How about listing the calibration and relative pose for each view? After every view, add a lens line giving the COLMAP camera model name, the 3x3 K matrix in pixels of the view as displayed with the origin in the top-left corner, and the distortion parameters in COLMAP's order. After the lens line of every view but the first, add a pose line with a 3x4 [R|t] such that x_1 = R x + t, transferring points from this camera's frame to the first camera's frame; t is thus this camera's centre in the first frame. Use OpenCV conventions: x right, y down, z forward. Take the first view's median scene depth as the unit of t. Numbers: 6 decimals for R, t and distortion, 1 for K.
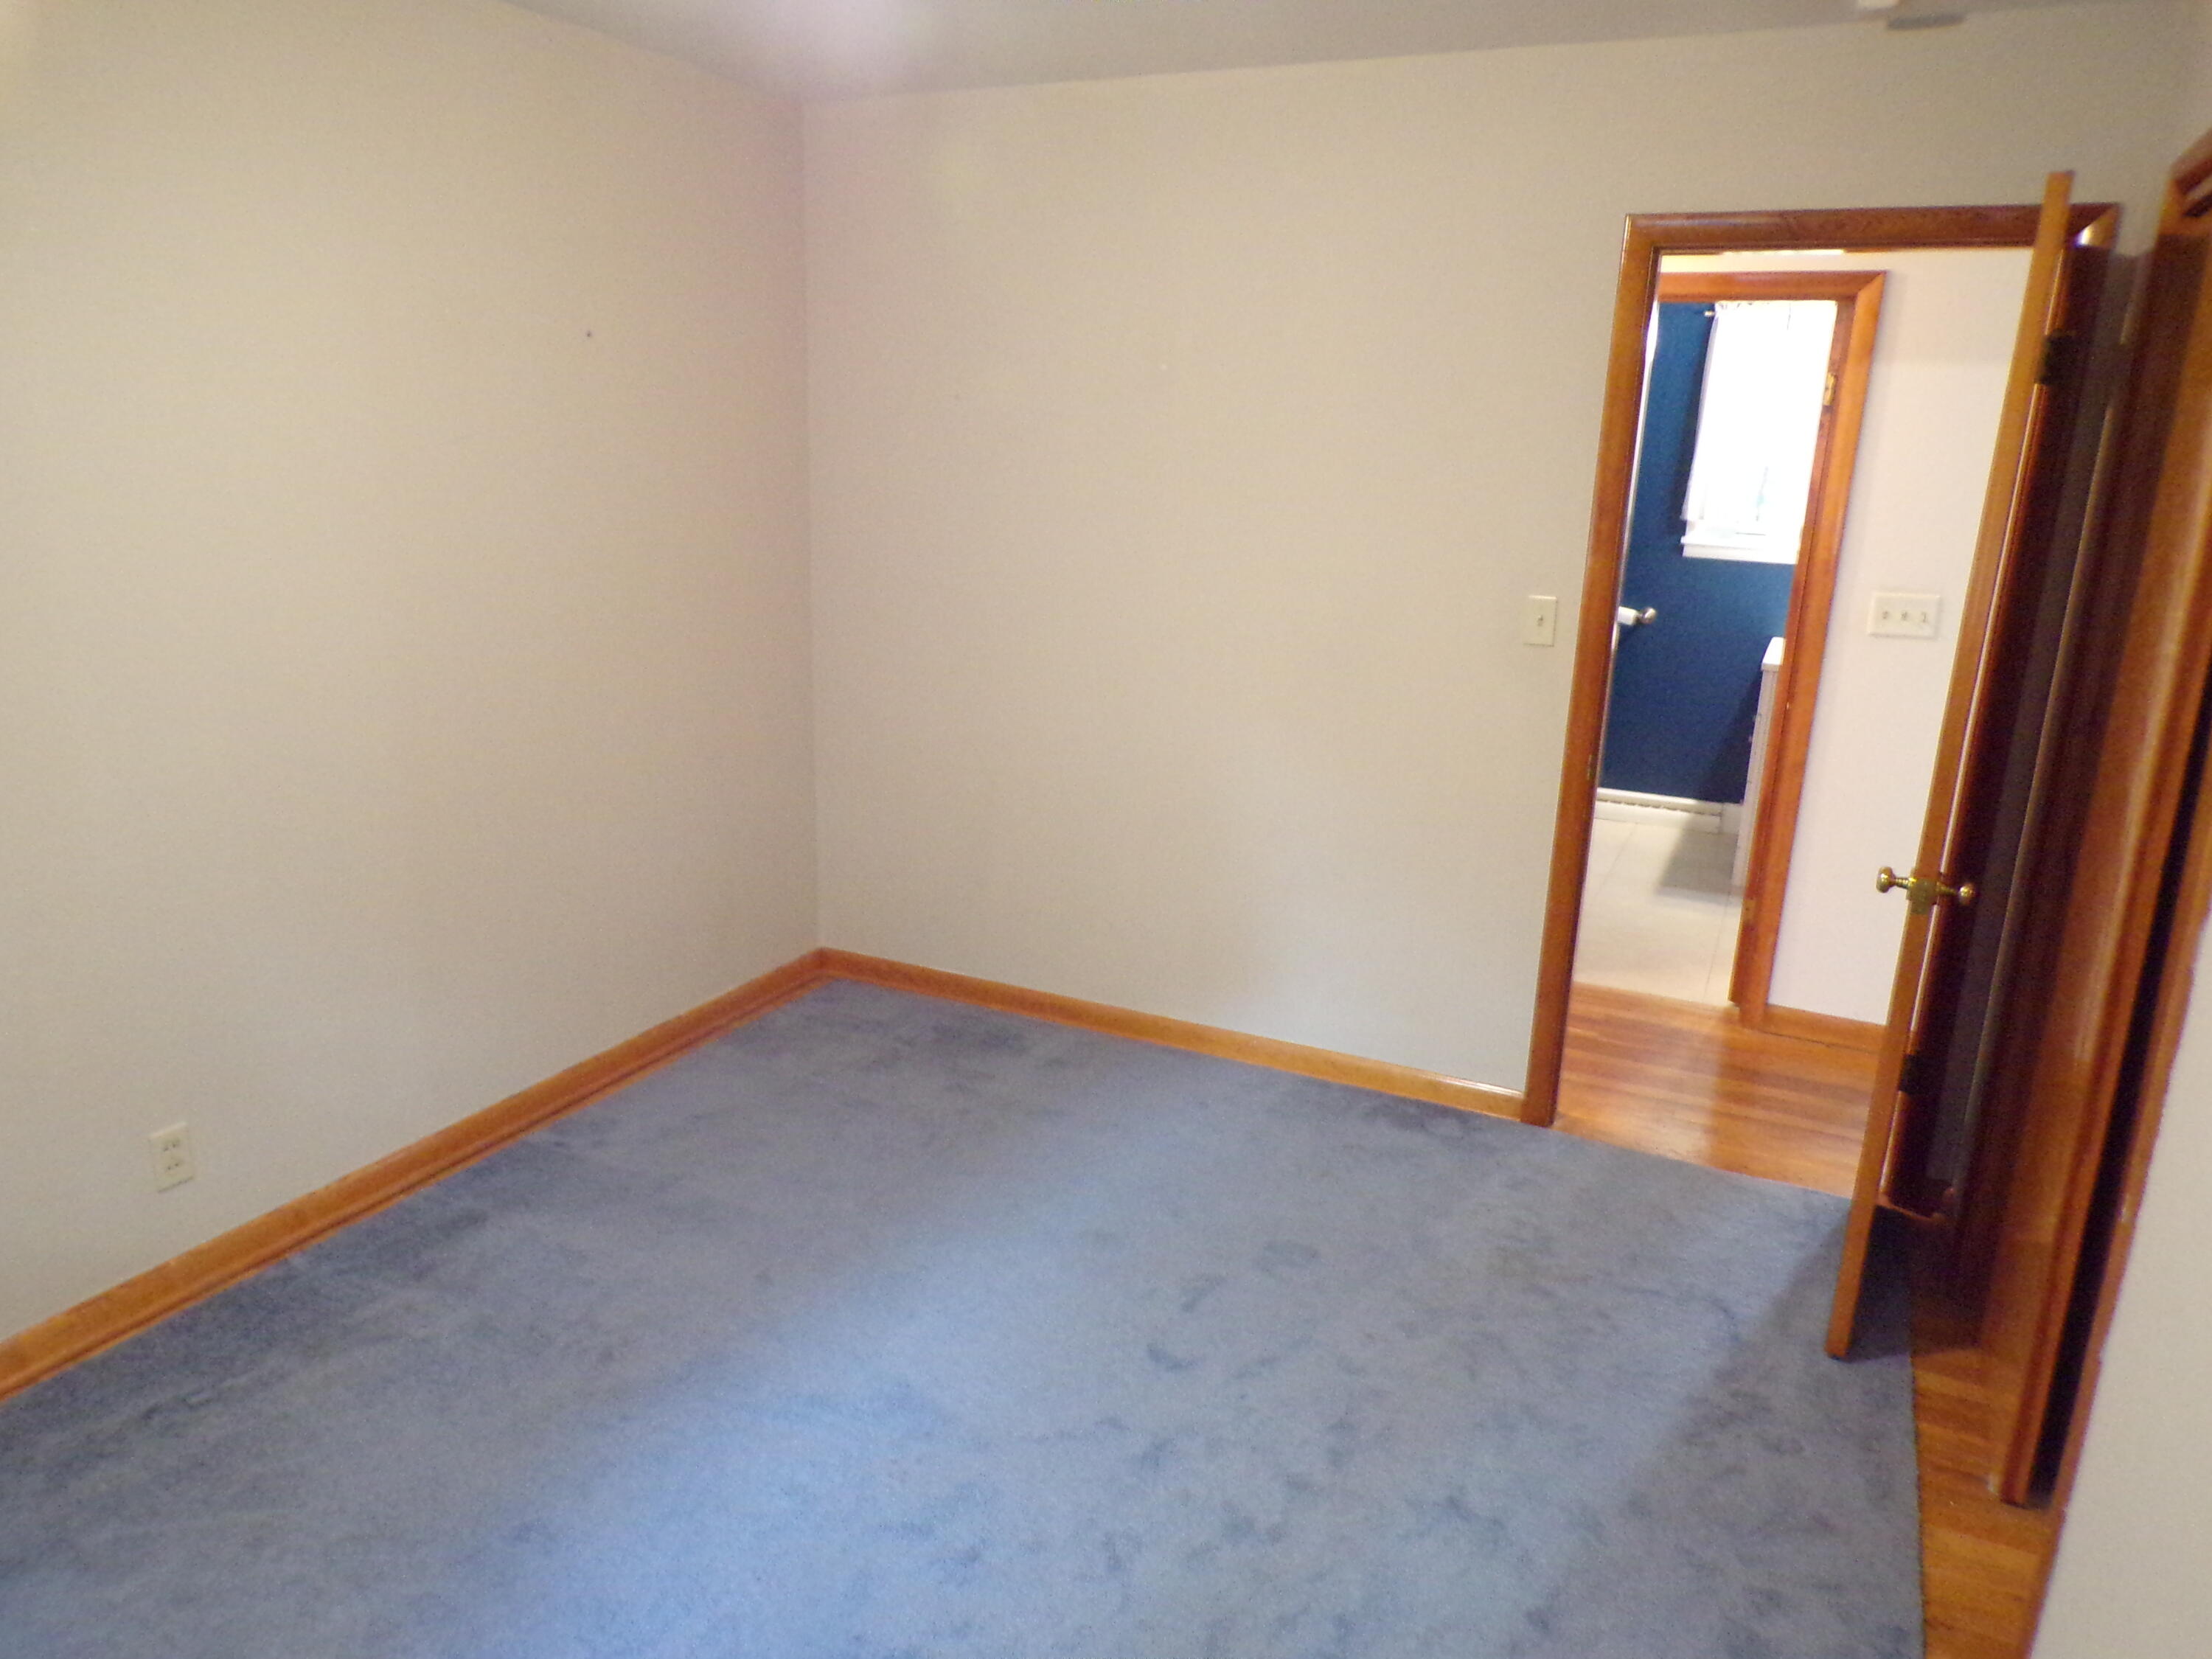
lens RADIAL K [[1519.8, 0, 1099.3], [0, 1519.8, 849.3], [0, 0, 1]] dist [-0.002804, 0.001432]
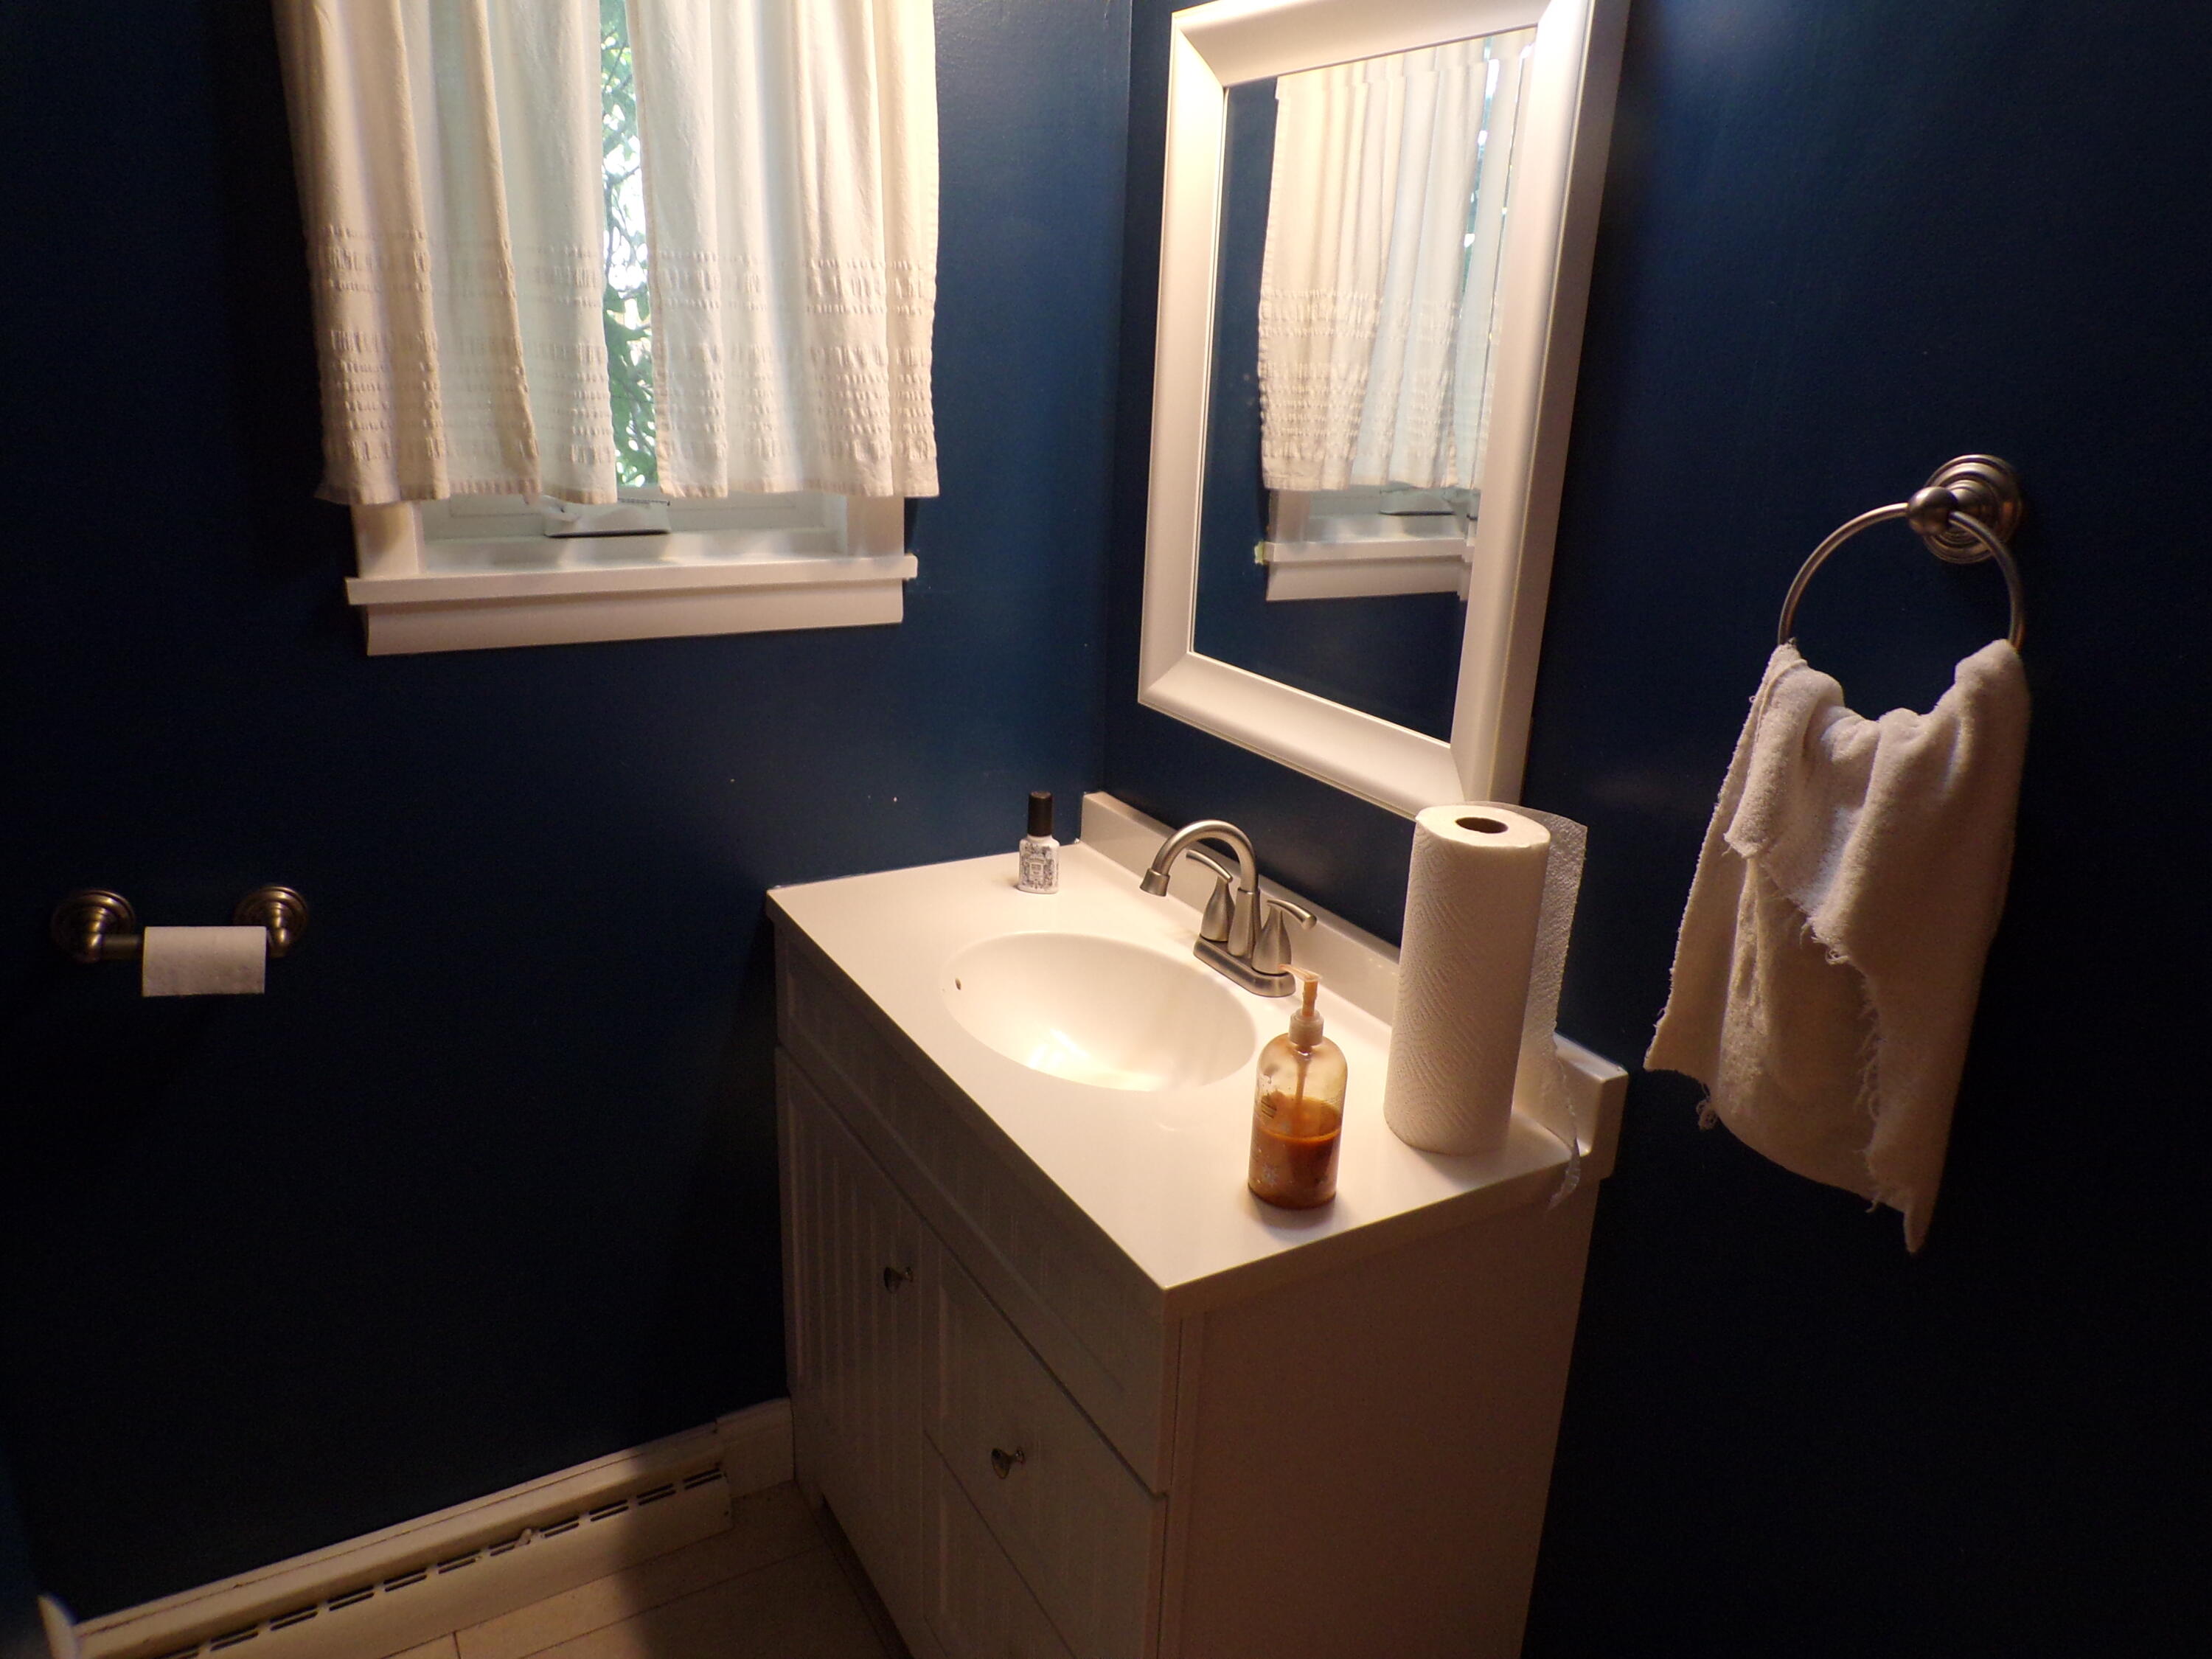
lens RADIAL K [[1527.4, 0, 1114.2], [0, 1527.4, 855.1], [0, 0, 1]] dist [0.001712, 0.019101]
pose [[0.552391, -0.279516, 0.785325, 0.247829], [0.204295, 0.958769, 0.197549, -0.182189], [-0.808163, 0.051313, 0.586719, 0.751772]]
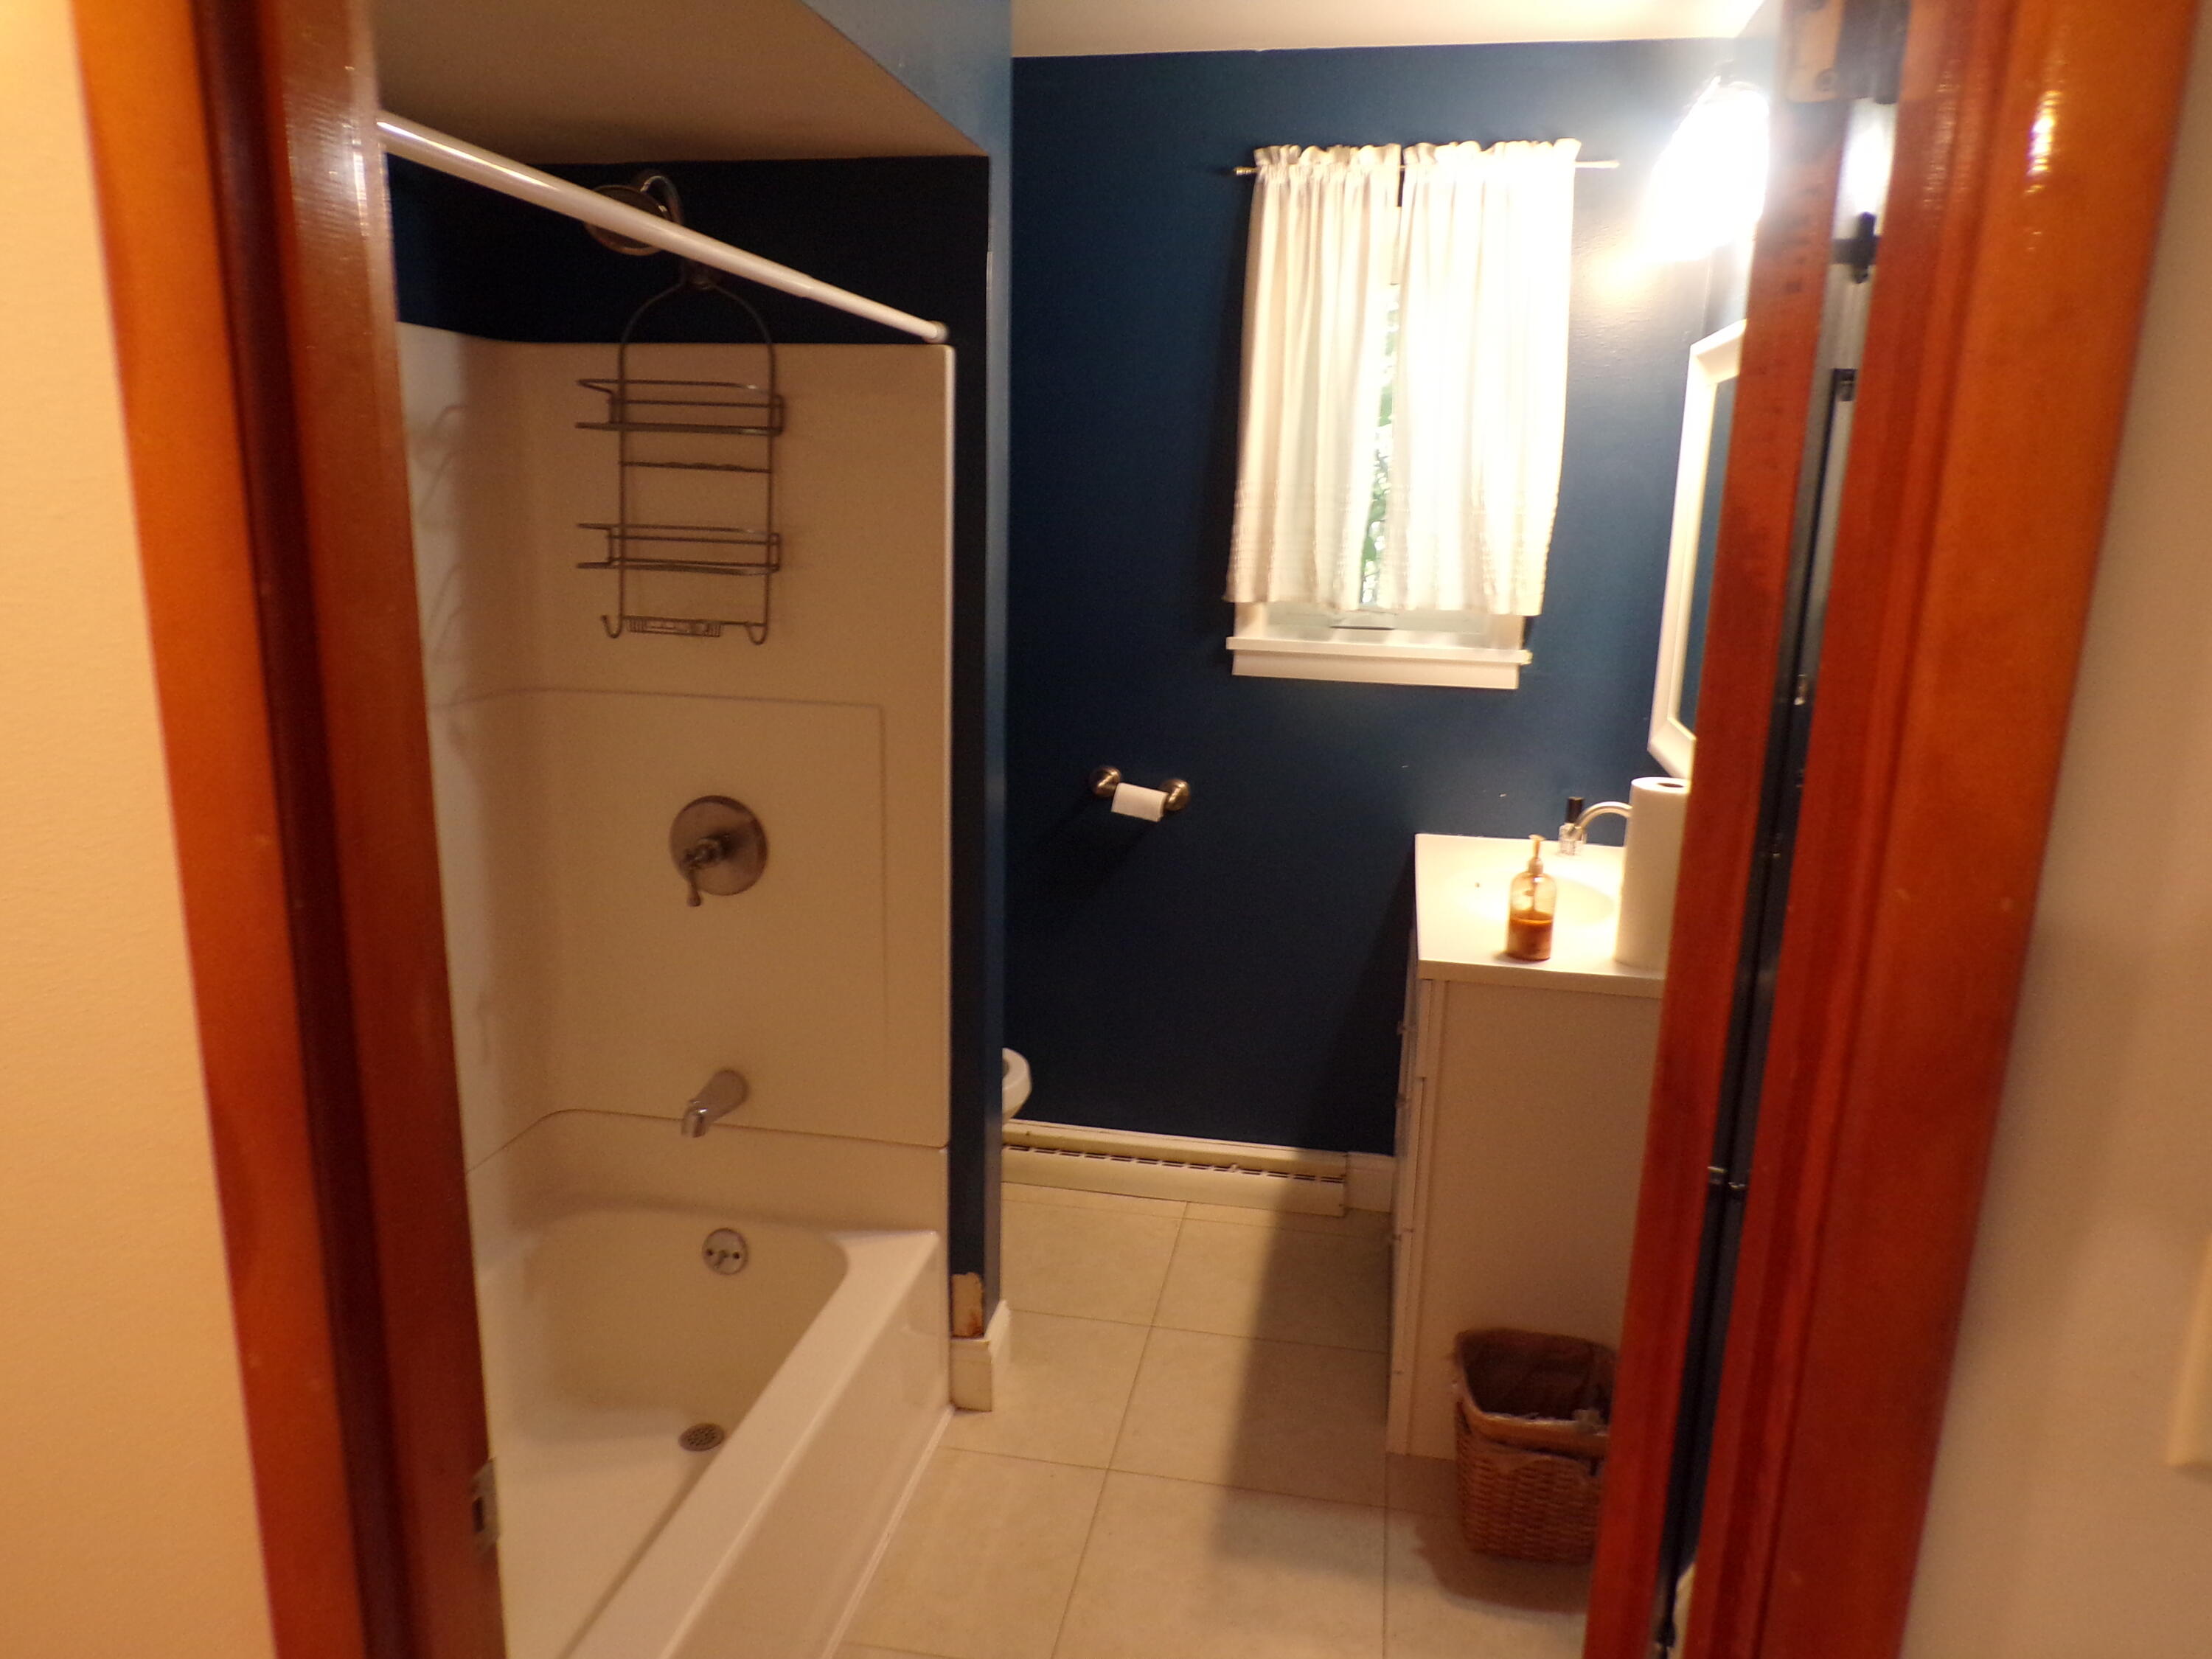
lens RADIAL K [[1527.4, 0, 1114.2], [0, 1527.4, 855.1], [0, 0, 1]] dist [0.001712, 0.019101]
pose [[0.965863, -0.063809, 0.251071, 0.214036], [0.071962, 0.997132, -0.023421, -0.123343], [-0.248857, 0.040689, 0.967685, 0.521588]]
